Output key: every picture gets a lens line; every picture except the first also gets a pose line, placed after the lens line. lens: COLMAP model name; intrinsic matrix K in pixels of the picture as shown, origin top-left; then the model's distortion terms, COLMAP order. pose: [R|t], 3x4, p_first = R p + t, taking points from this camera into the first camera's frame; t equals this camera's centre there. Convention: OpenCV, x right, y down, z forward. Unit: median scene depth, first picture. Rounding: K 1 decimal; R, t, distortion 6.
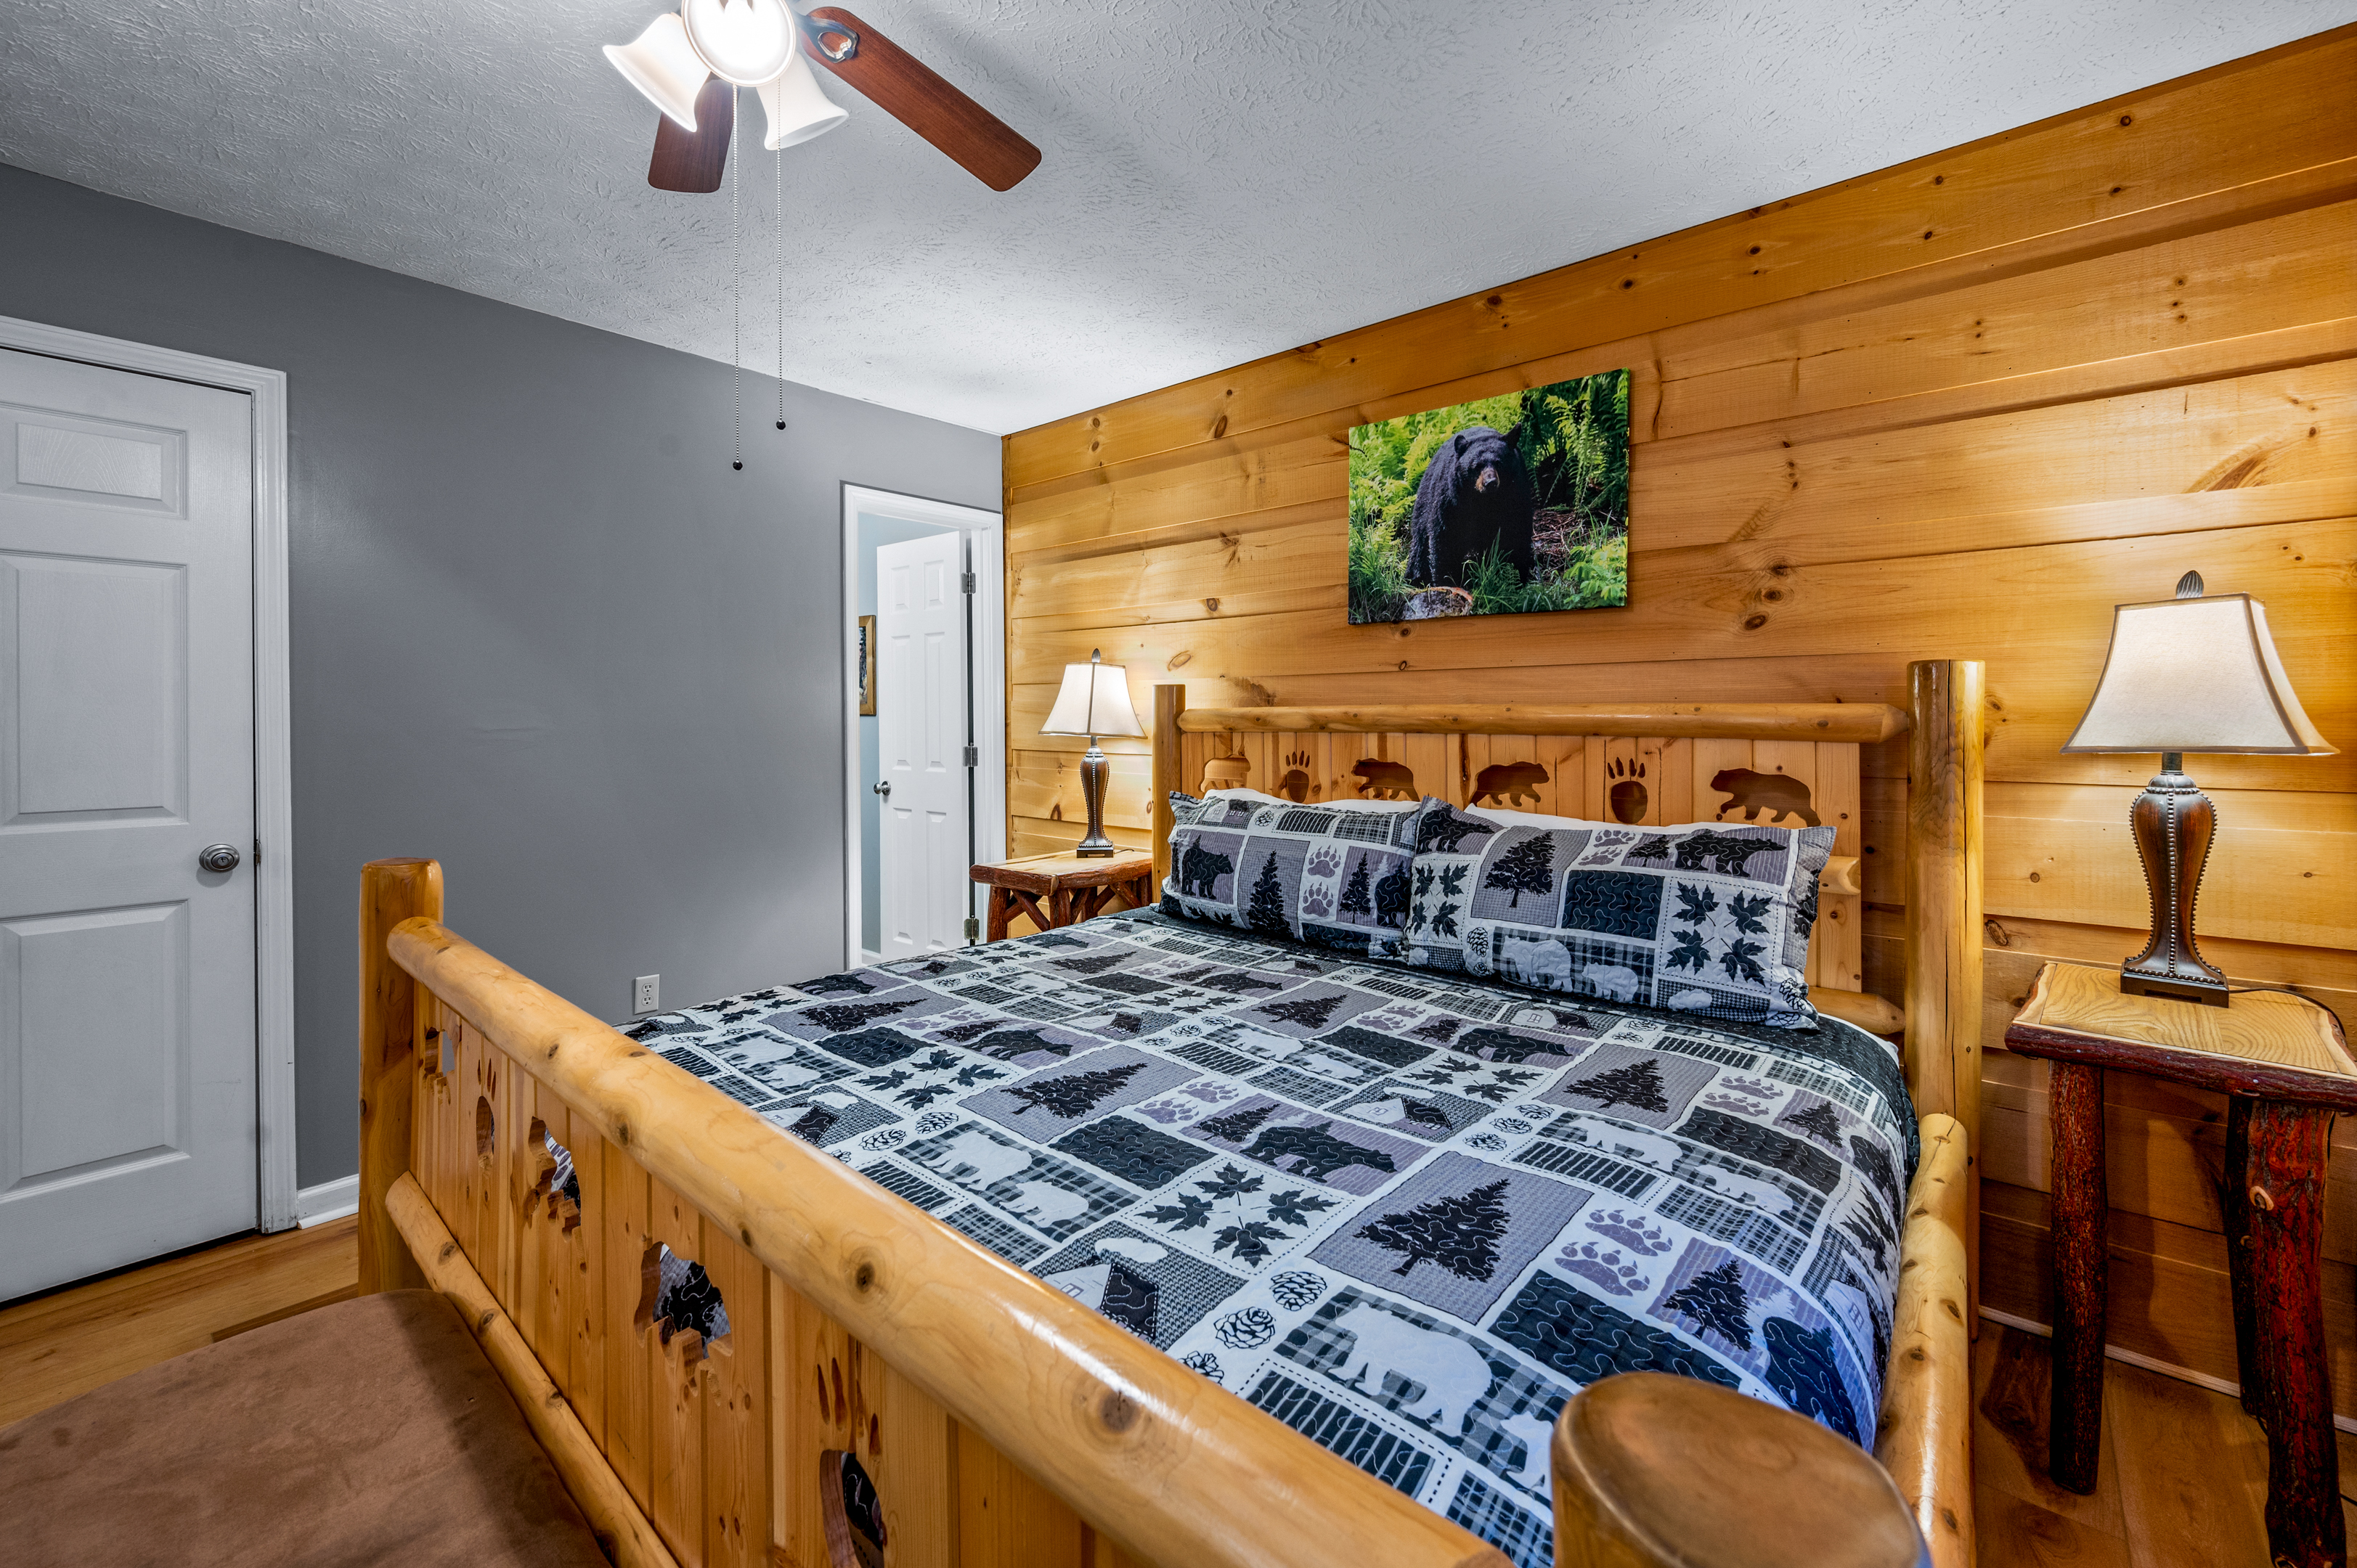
lens RADIAL K [[949.8, 0, 1167.7], [0, 949.8, 719.4], [0, 0, 1]] dist [-0.002620, -0.000267]
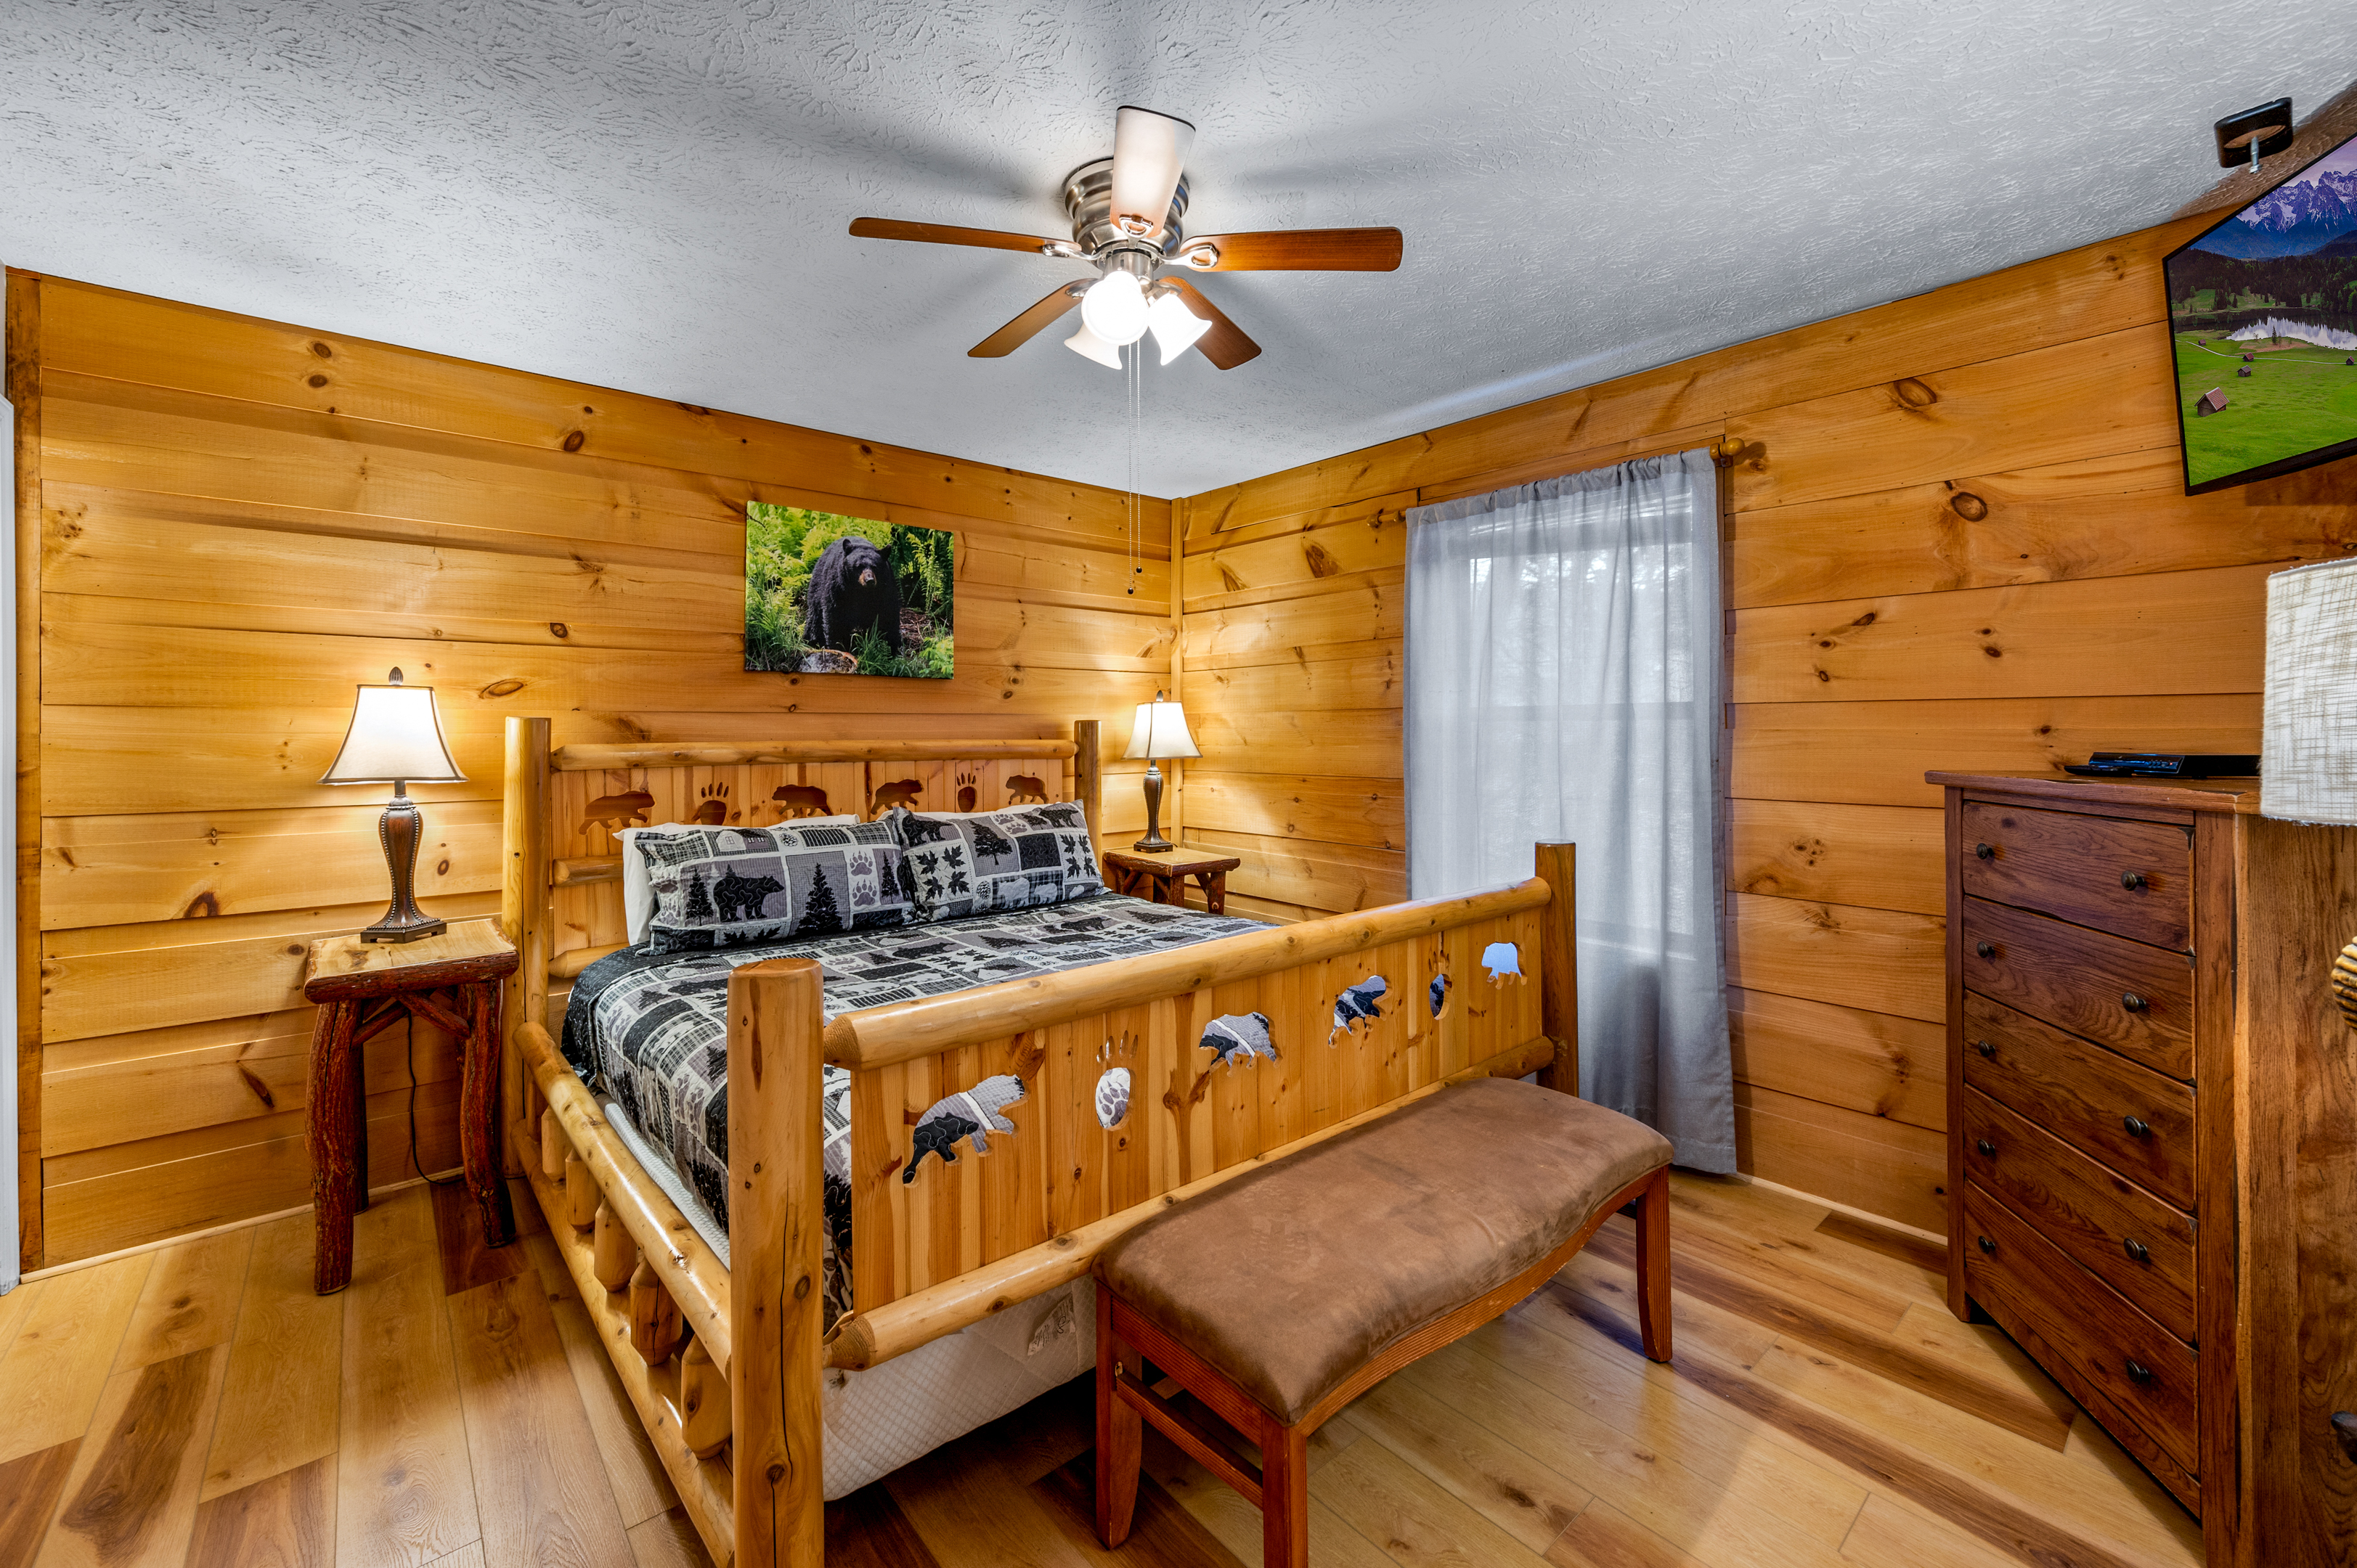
lens RADIAL K [[949.8, 0, 1167.7], [0, 949.8, 719.4], [0, 0, 1]] dist [-0.002620, -0.000267]
pose [[0.148314, 0.011527, 0.988873, -0.970036], [0.005945, 0.999904, -0.012547, -0.025641], [-0.988923, 0.007740, 0.148231, 0.362840]]
